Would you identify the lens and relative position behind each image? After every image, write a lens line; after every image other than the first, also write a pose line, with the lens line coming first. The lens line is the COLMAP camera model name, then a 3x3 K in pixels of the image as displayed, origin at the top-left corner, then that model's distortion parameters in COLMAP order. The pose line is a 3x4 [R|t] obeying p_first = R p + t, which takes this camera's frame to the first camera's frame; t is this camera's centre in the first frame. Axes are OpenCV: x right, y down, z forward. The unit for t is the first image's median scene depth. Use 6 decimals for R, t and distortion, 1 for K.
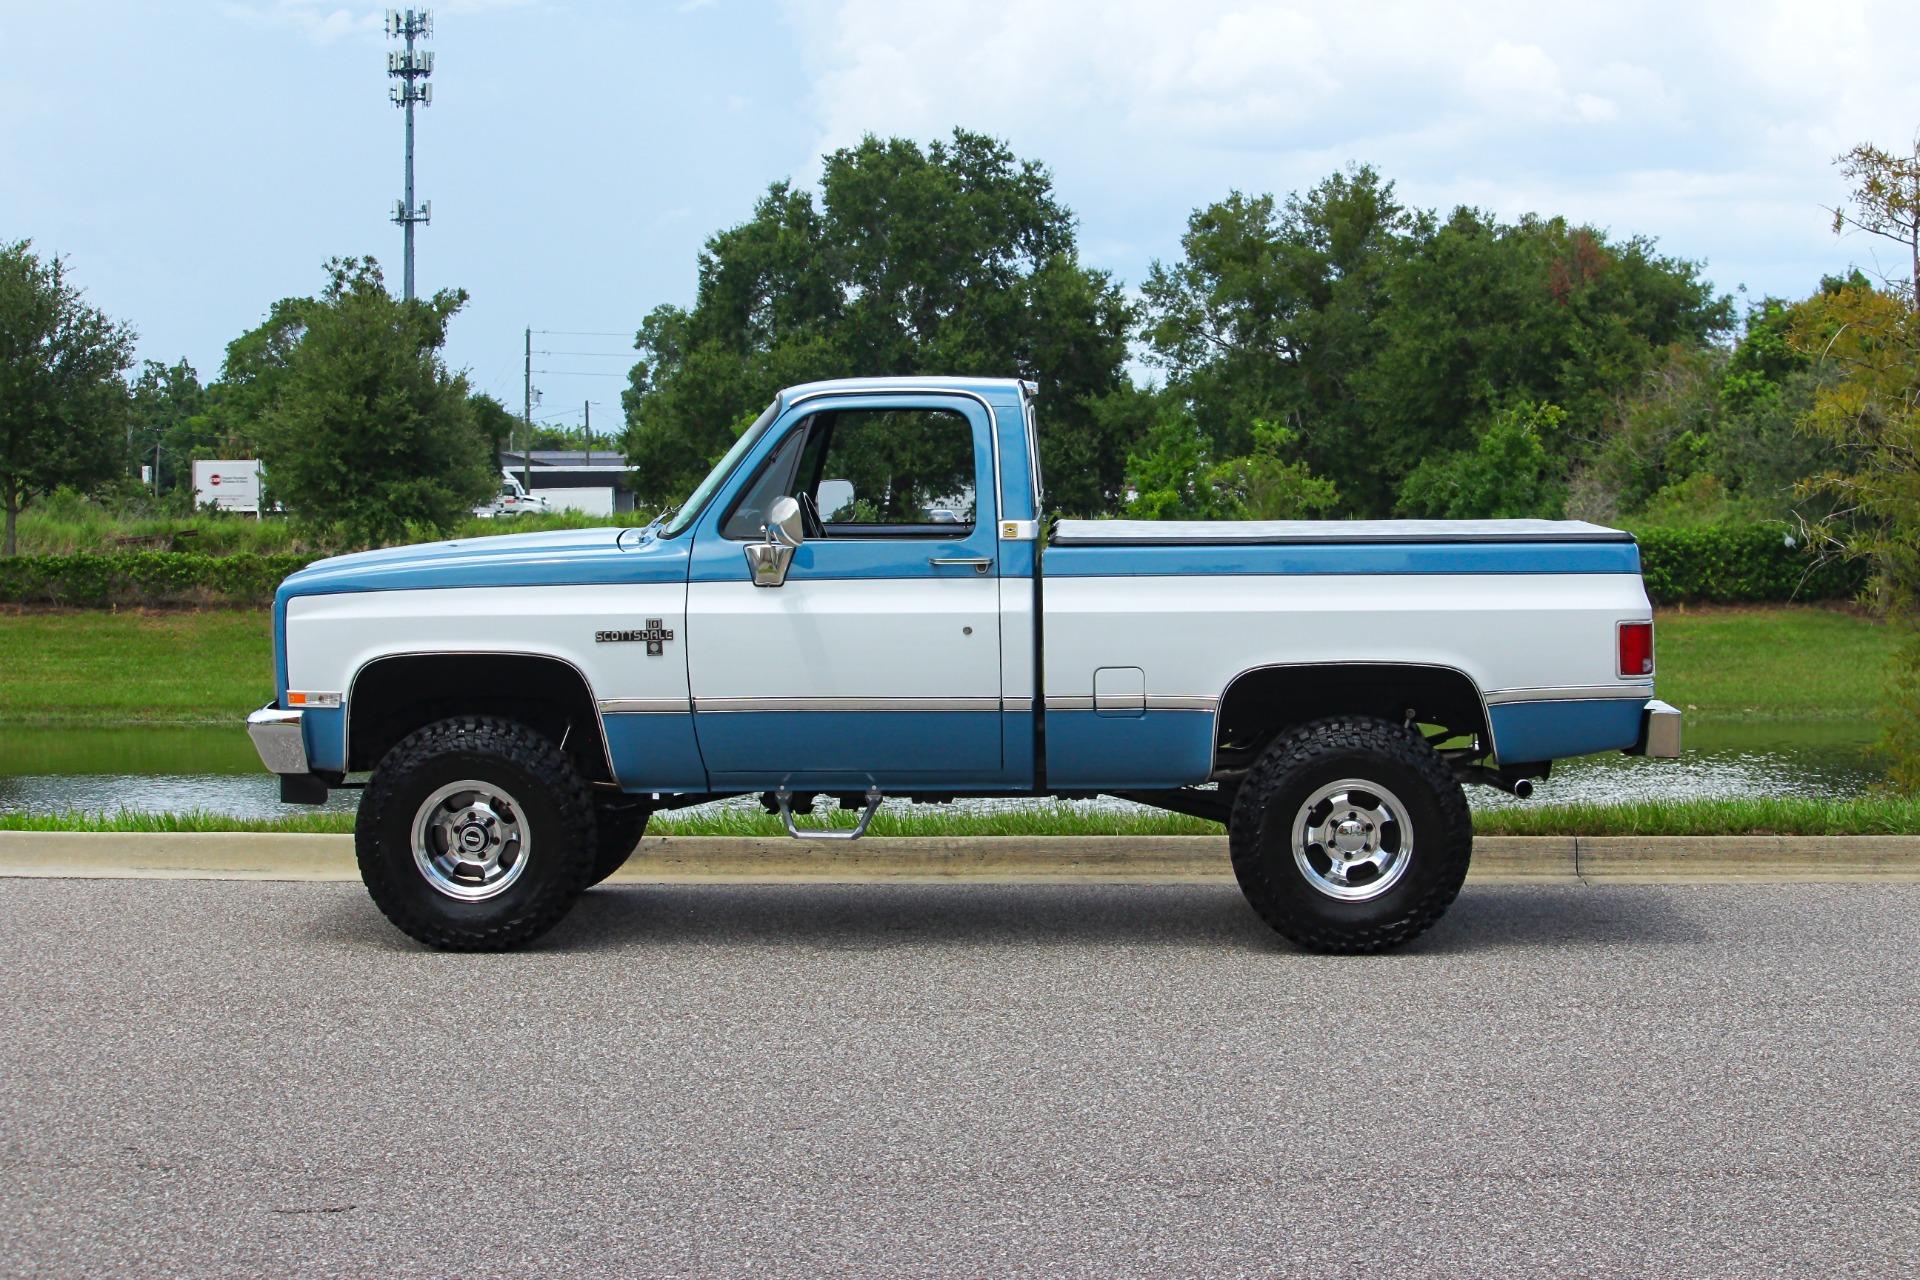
lens RADIAL K [[4917.7, 0, 1043.5], [0, 4917.7, 552.3], [0, 0, 1]] dist [-0.402054, 0.000000]
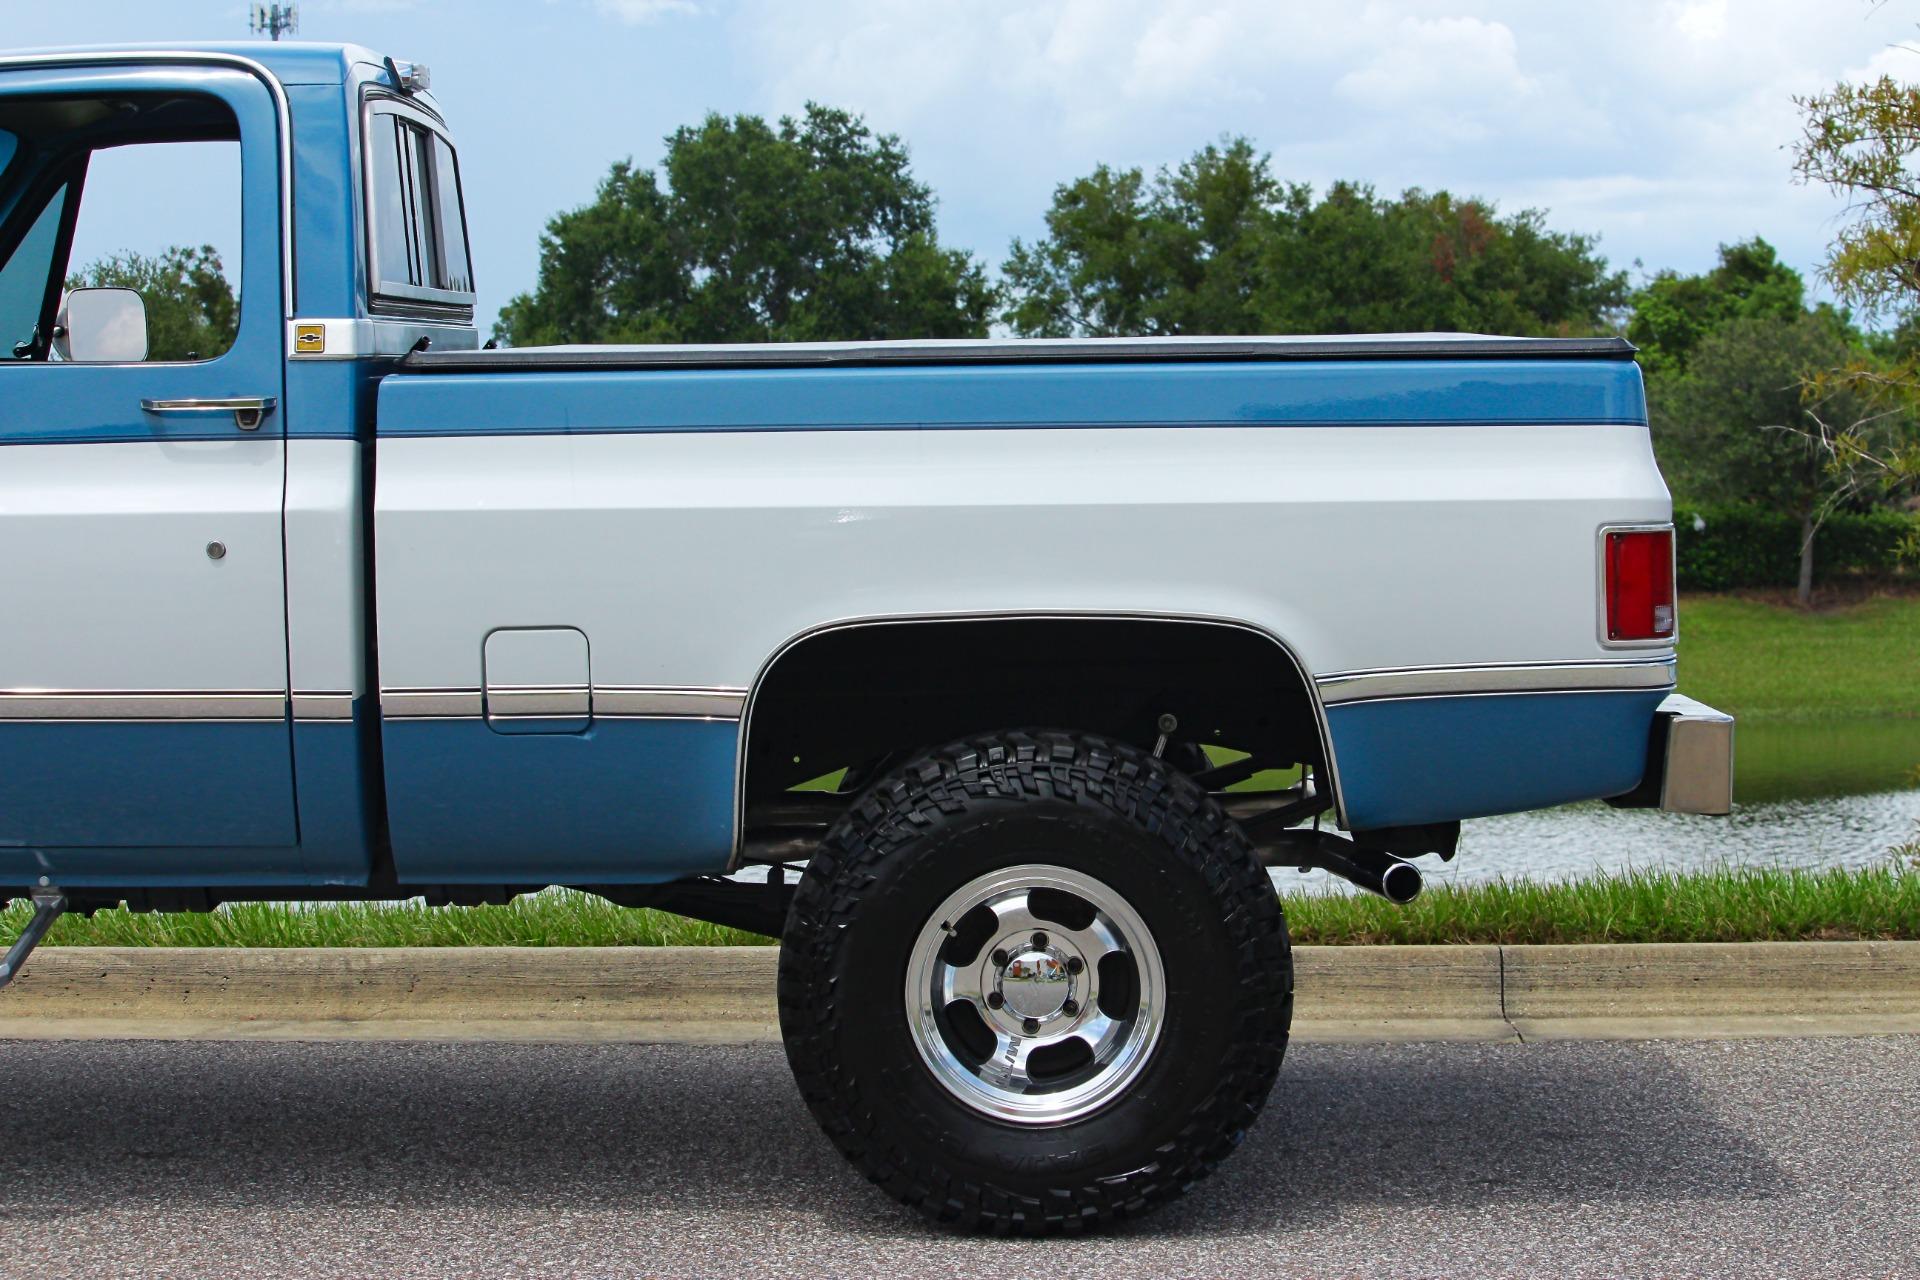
lens RADIAL K [[4917.7, 0, 977.5], [0, 4917.7, 594.8], [0, 0, 1]] dist [-0.402054, 0.000000]
pose [[0.999935, -0.004669, 0.010381, 0.045207], [0.004583, 0.999955, 0.008249, 0.014275], [-0.010419, -0.008200, 0.999912, 0.456697]]
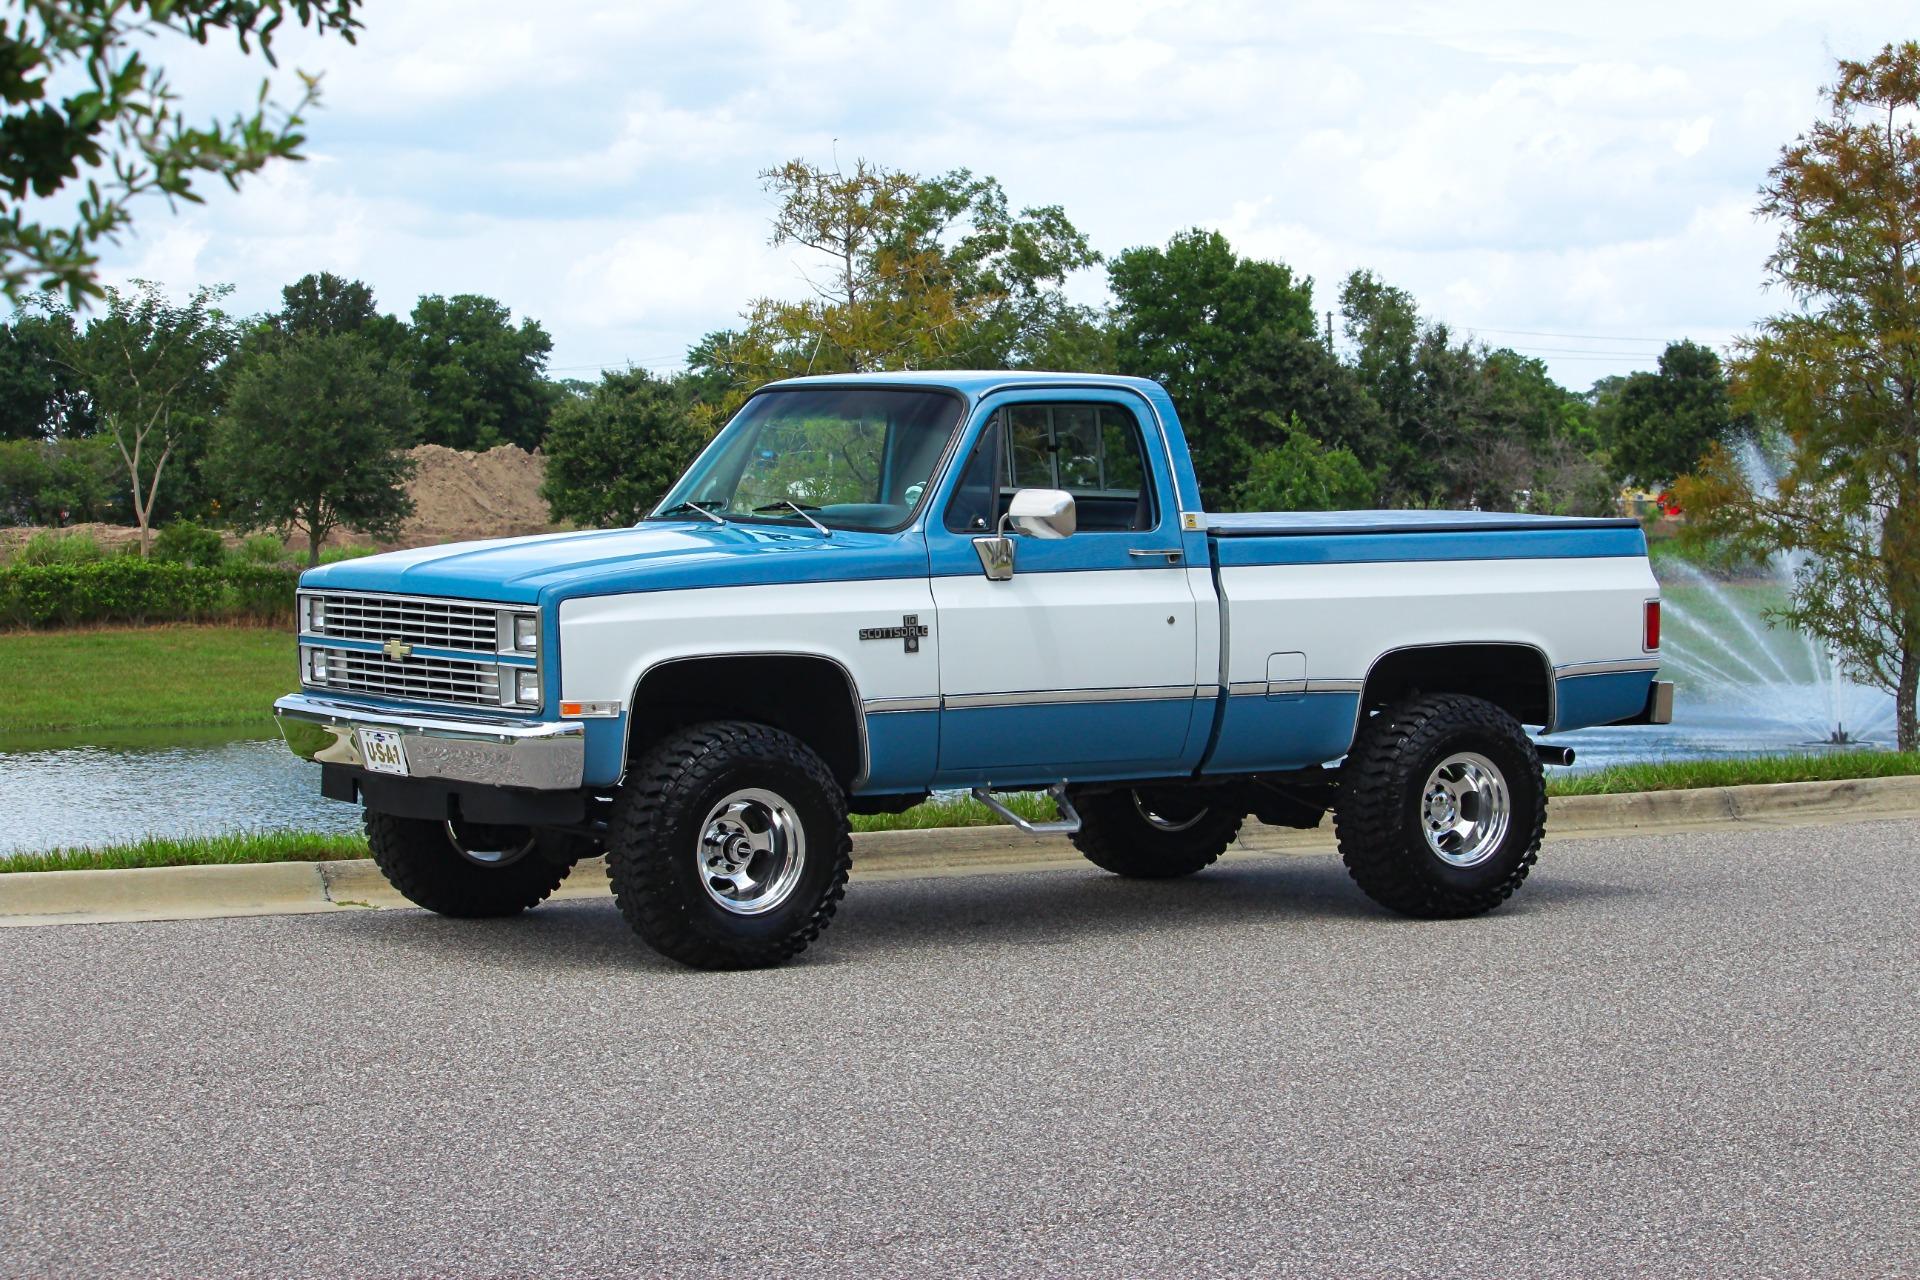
lens RADIAL K [[4917.7, 0, 957.8], [0, 4917.7, 627.1], [0, 0, 1]] dist [-0.402054, 0.000000]
pose [[0.824864, -0.020824, 0.564947, -0.536796], [0.016174, 0.999782, 0.013235, 0.002777], [-0.565099, -0.001780, 0.825021, 0.160343]]
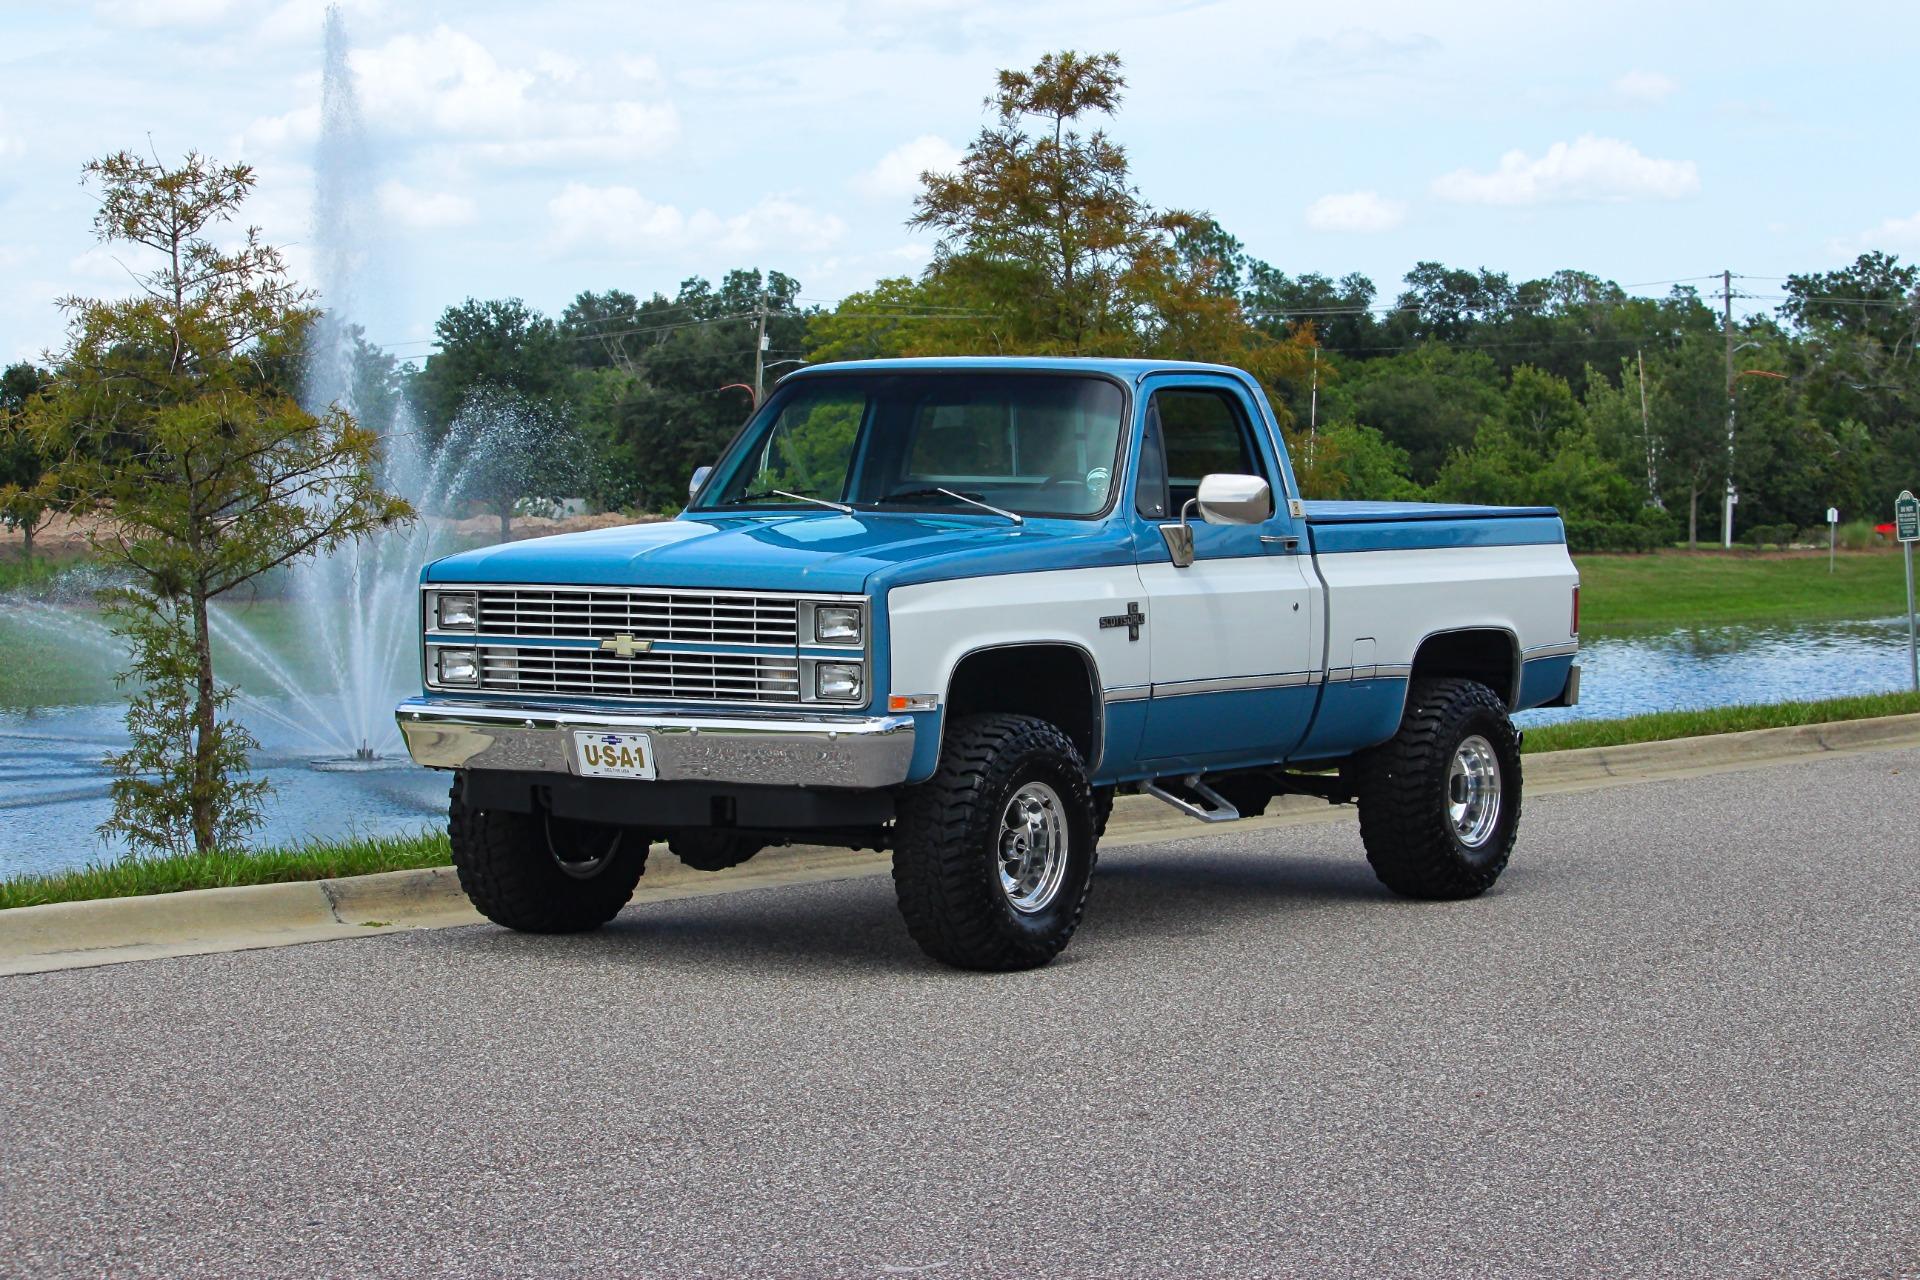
lens RADIAL K [[4924.3, 0, 958.2], [0, 4924.3, 633.9], [0, 0, 1]] dist [-0.416817, 0.000000]
pose [[0.539856, -0.027665, 0.841302, -0.780437], [0.024640, 0.999551, 0.017057, 0.002143], [-0.841396, 0.011521, 0.540296, 0.436557]]
